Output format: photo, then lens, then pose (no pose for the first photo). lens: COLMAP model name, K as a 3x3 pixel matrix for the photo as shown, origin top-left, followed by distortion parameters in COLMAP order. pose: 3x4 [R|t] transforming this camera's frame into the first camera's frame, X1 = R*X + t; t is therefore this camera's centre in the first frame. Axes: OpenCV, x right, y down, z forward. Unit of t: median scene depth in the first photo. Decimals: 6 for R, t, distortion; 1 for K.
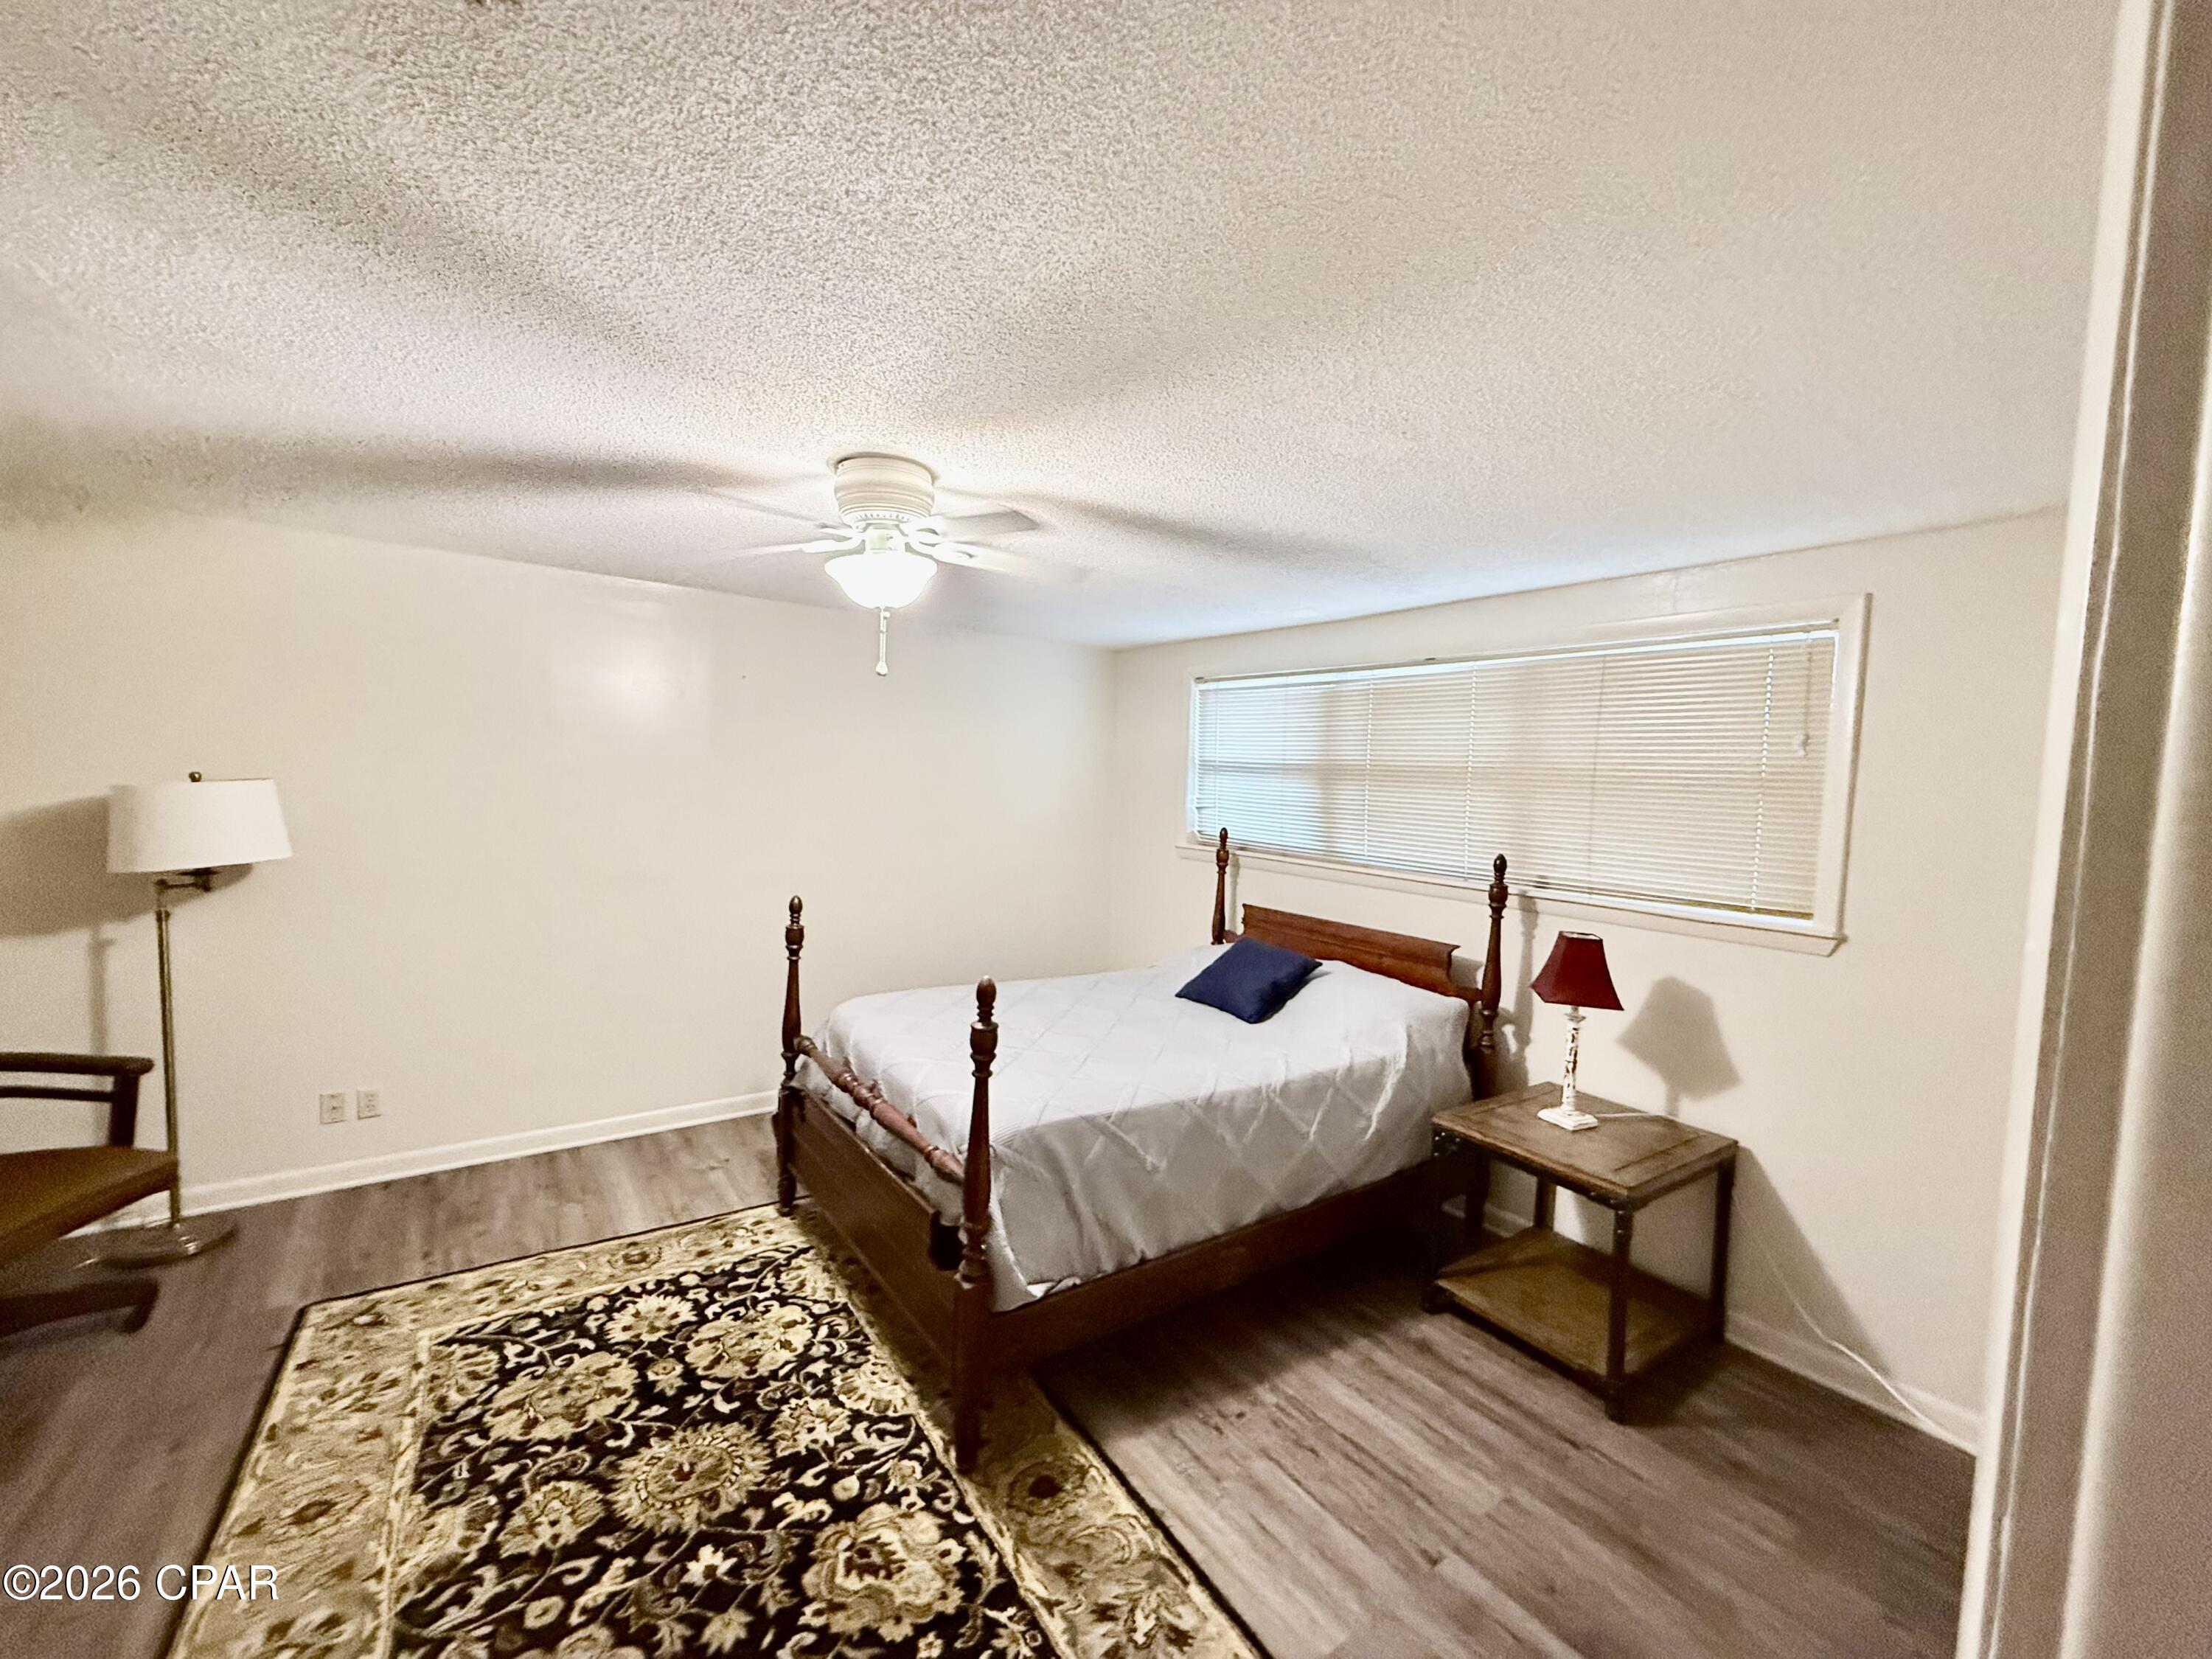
lens RADIAL K [[877.9, 0, 1100.5], [0, 877.9, 826.1], [0, 0, 1]] dist [0.000635, 0.000463]
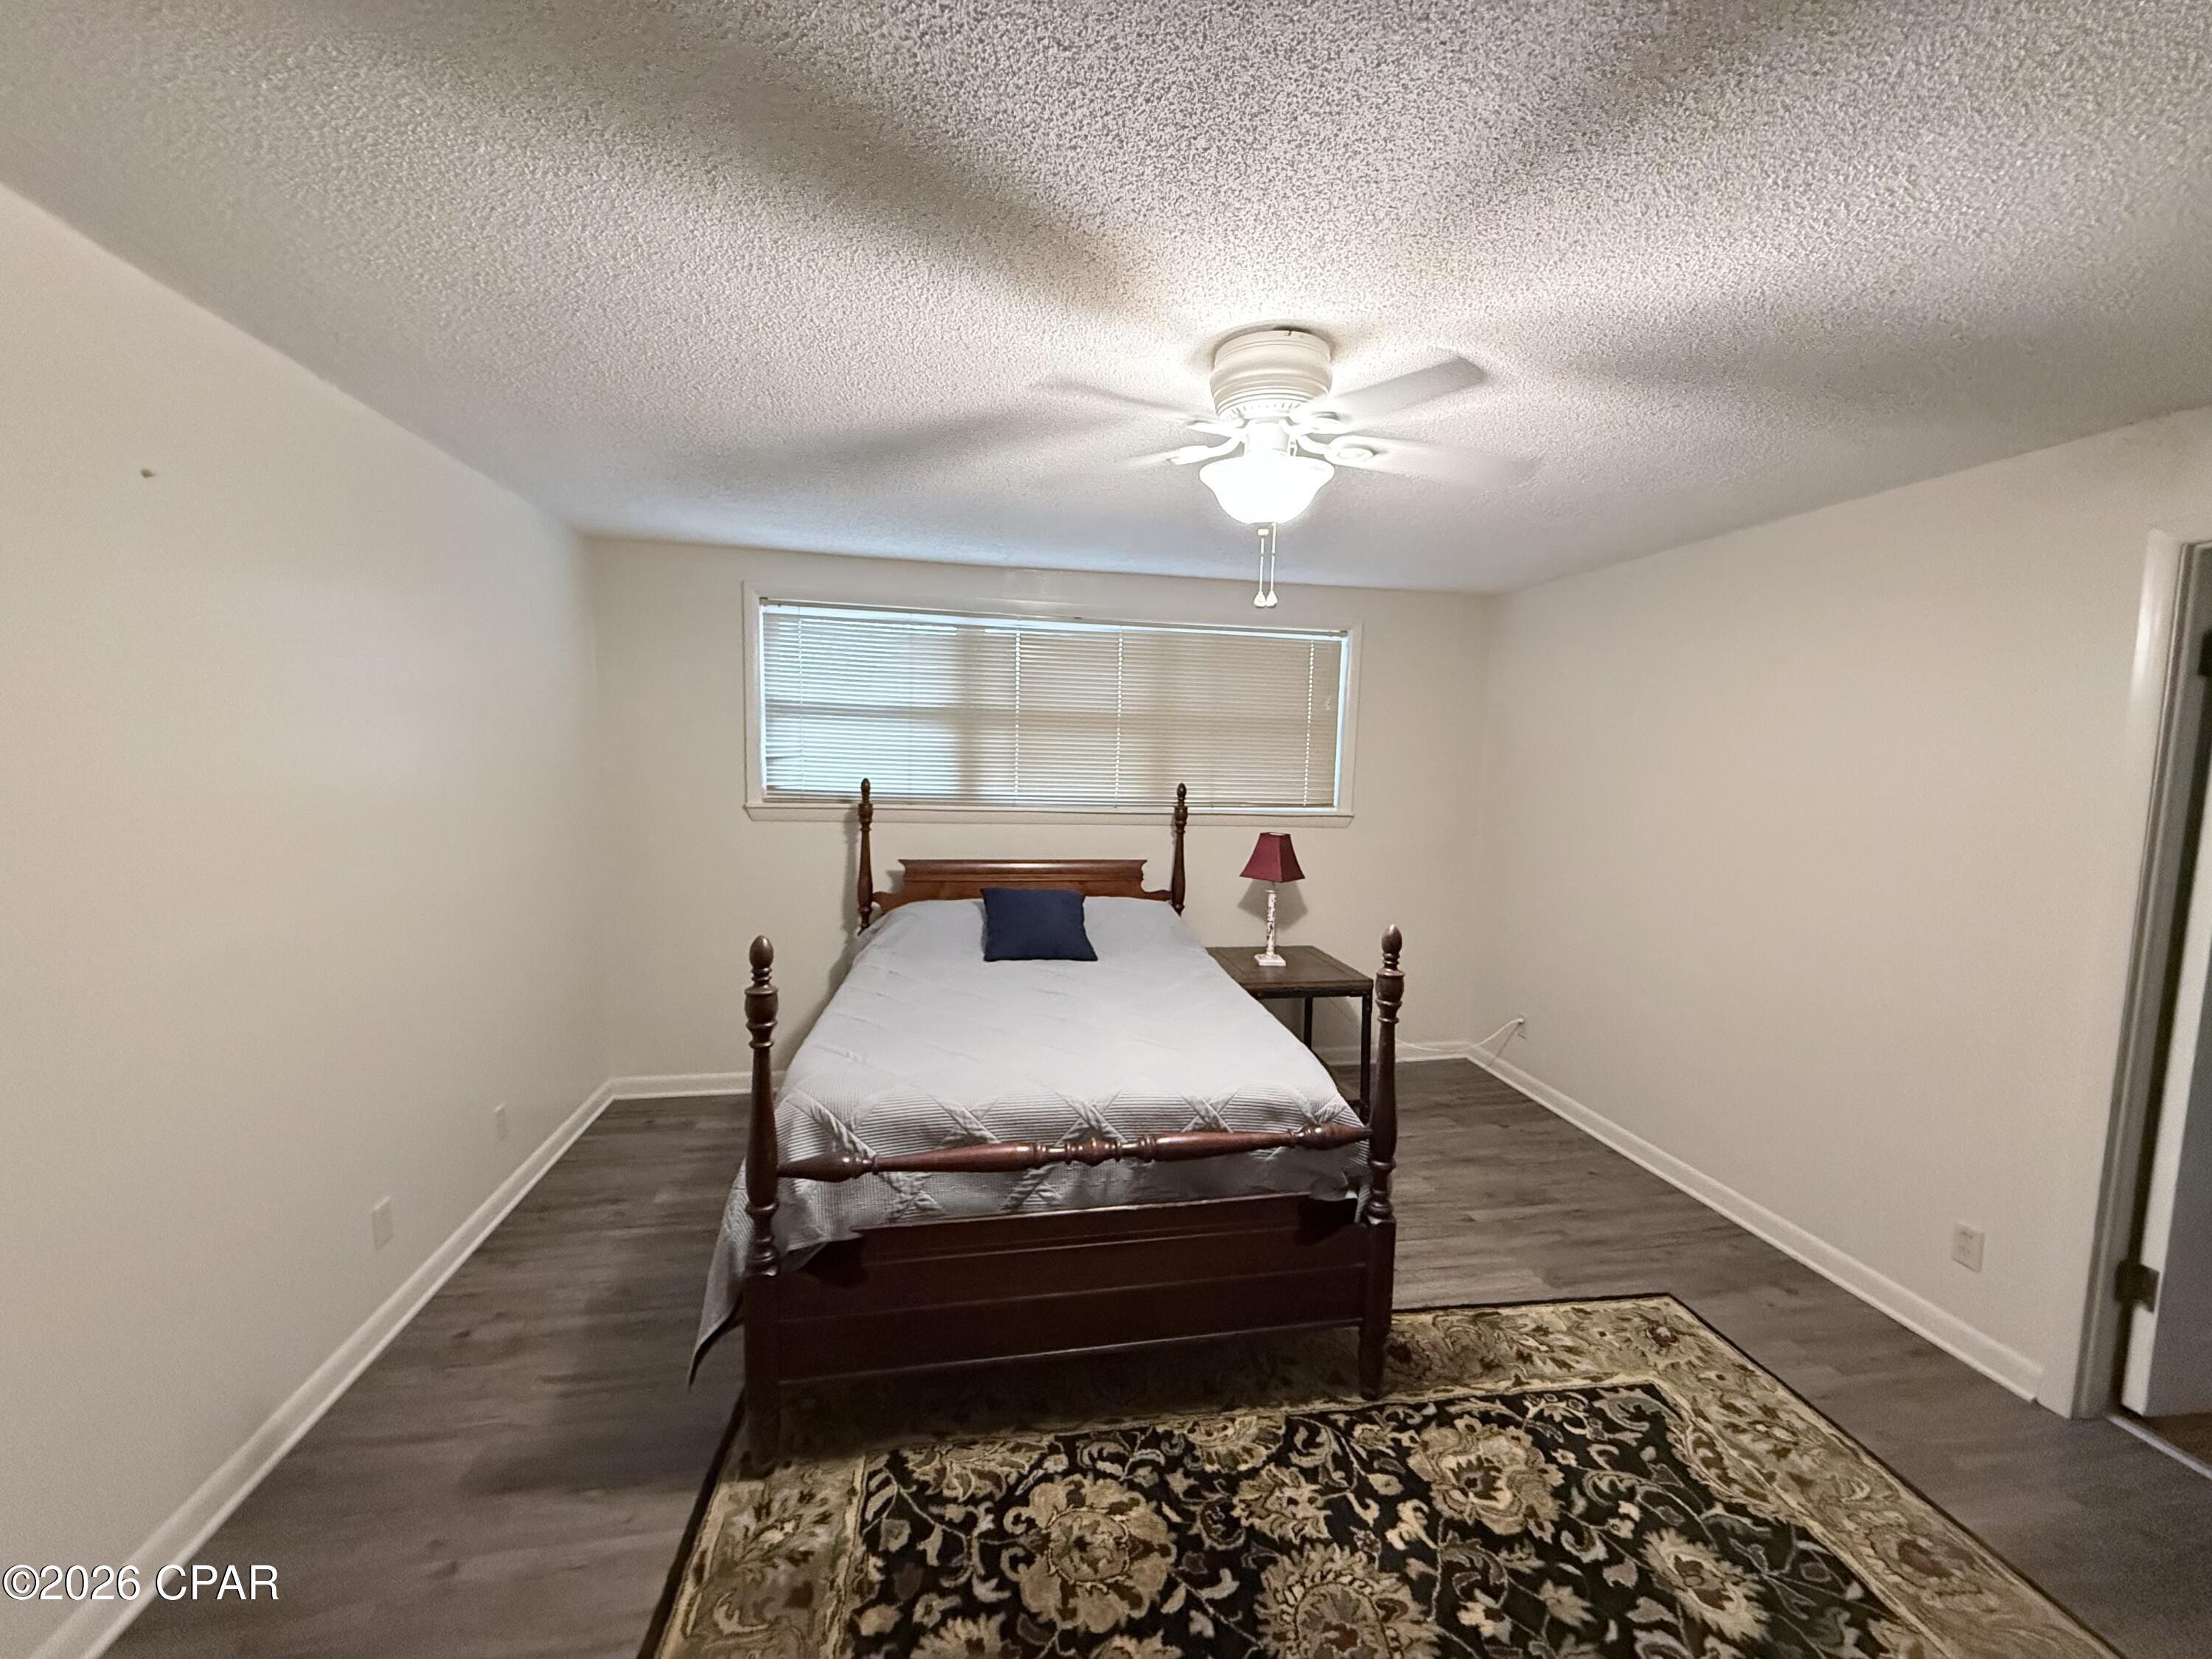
lens RADIAL K [[877.9, 0, 1100.5], [0, 877.9, 826.1], [0, 0, 1]] dist [0.000635, 0.000463]
pose [[0.430738, -0.111519, 0.895560, -1.167410], [0.045737, 0.993758, 0.101749, -0.064811], [-0.901317, -0.002867, 0.433150, 0.847137]]
